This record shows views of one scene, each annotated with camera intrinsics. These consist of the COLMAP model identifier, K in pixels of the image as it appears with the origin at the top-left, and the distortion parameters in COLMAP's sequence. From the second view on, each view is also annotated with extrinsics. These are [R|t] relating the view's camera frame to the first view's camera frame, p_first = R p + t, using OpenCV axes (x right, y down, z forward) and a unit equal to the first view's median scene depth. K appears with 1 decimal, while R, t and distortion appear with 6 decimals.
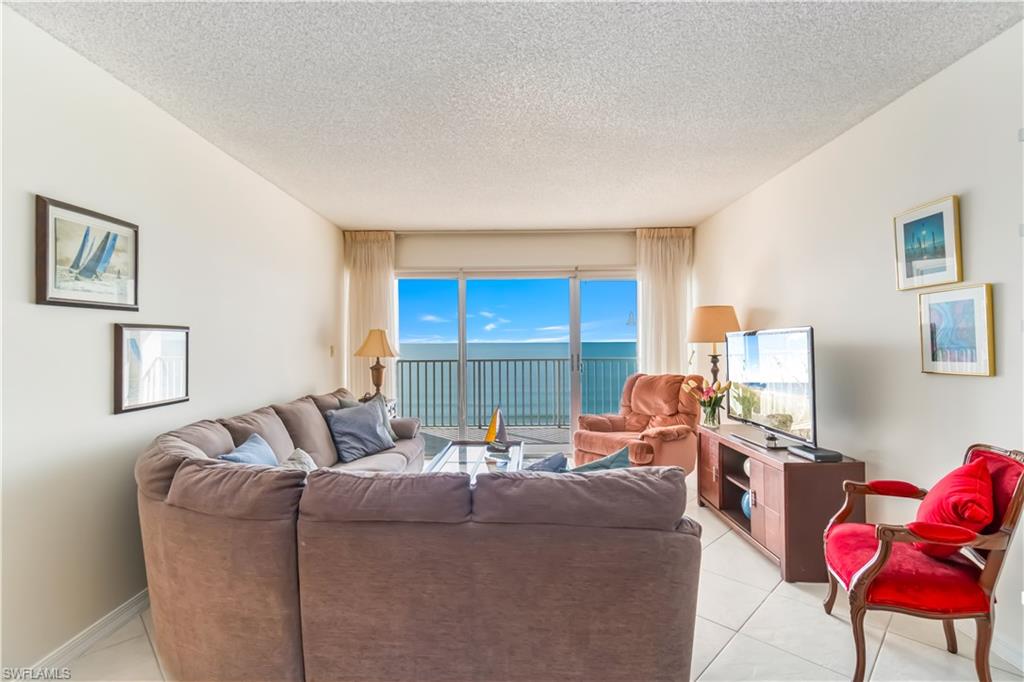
lens RADIAL K [[479.6, 0, 507.1], [0, 479.6, 336.8], [0, 0, 1]] dist [-0.000349, 0.000110]
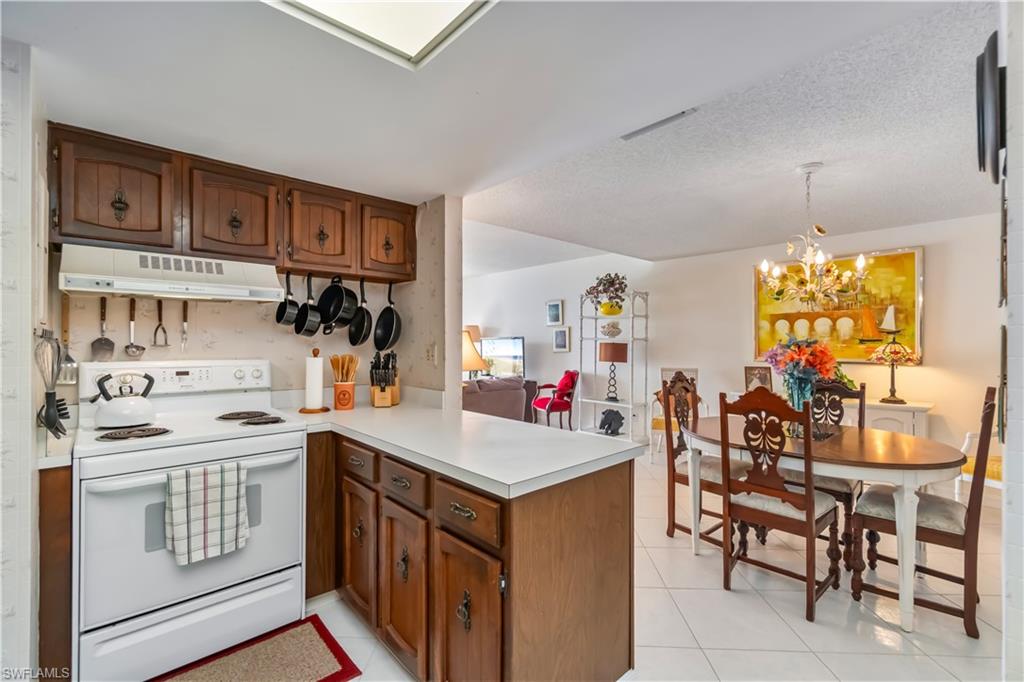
lens RADIAL K [[452.0, 0, 512.0], [0, 452.0, 341.0], [0, 0, 1]] dist [-0.001247, -0.000512]
pose [[0.735385, 0.008520, 0.677596, -0.842208], [-0.013344, 0.999909, 0.001909, 0.000626], [-0.677519, -0.010445, 0.735431, -0.634088]]
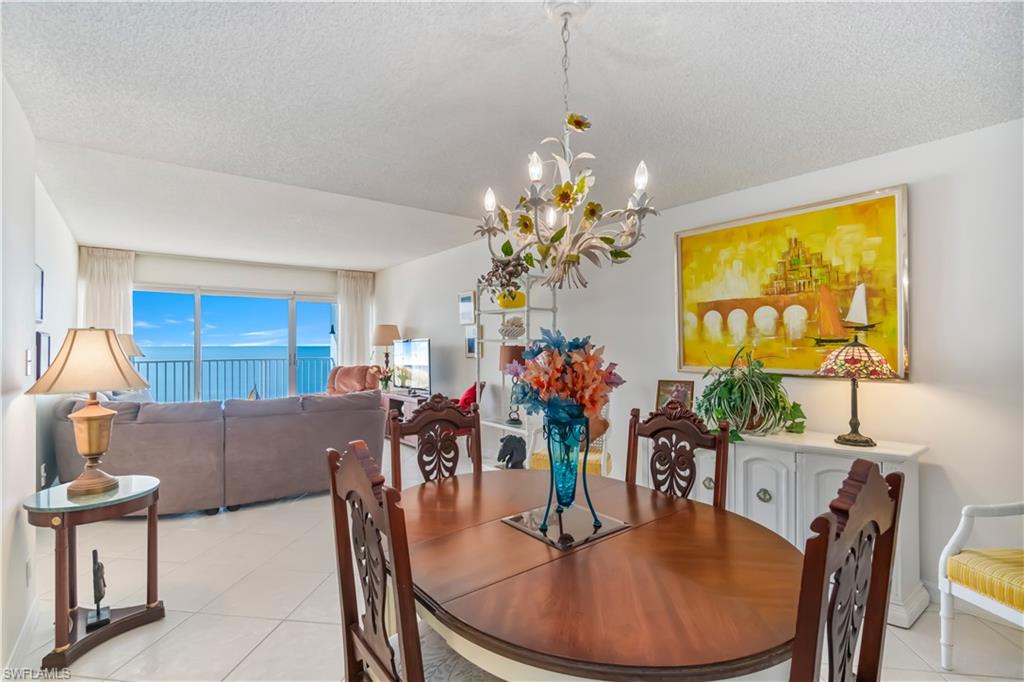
lens RADIAL K [[486.1, 0, 504.3], [0, 486.1, 342.2], [0, 0, 1]] dist [-0.002295, 0.000194]
pose [[0.789861, 0.007511, 0.613240, -0.331743], [-0.008894, 0.999960, -0.000792, -0.002871], [-0.613221, -0.004828, 0.789896, -0.694652]]
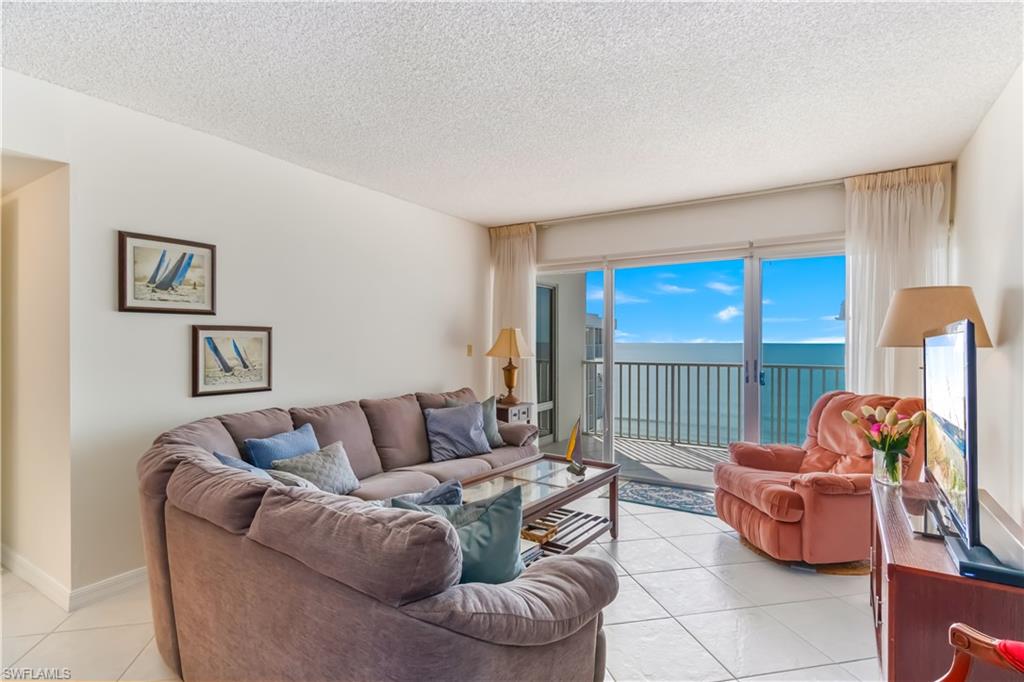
lens RADIAL K [[517.6, 0, 512.0], [0, 517.6, 341.0], [0, 0, 1]] dist [-0.004260, 0.007799]
pose [[0.847893, 0.008415, -0.530101, 0.349692], [-0.002750, 0.999930, 0.011475, -0.002307], [0.530160, -0.008272, 0.847857, 0.166542]]
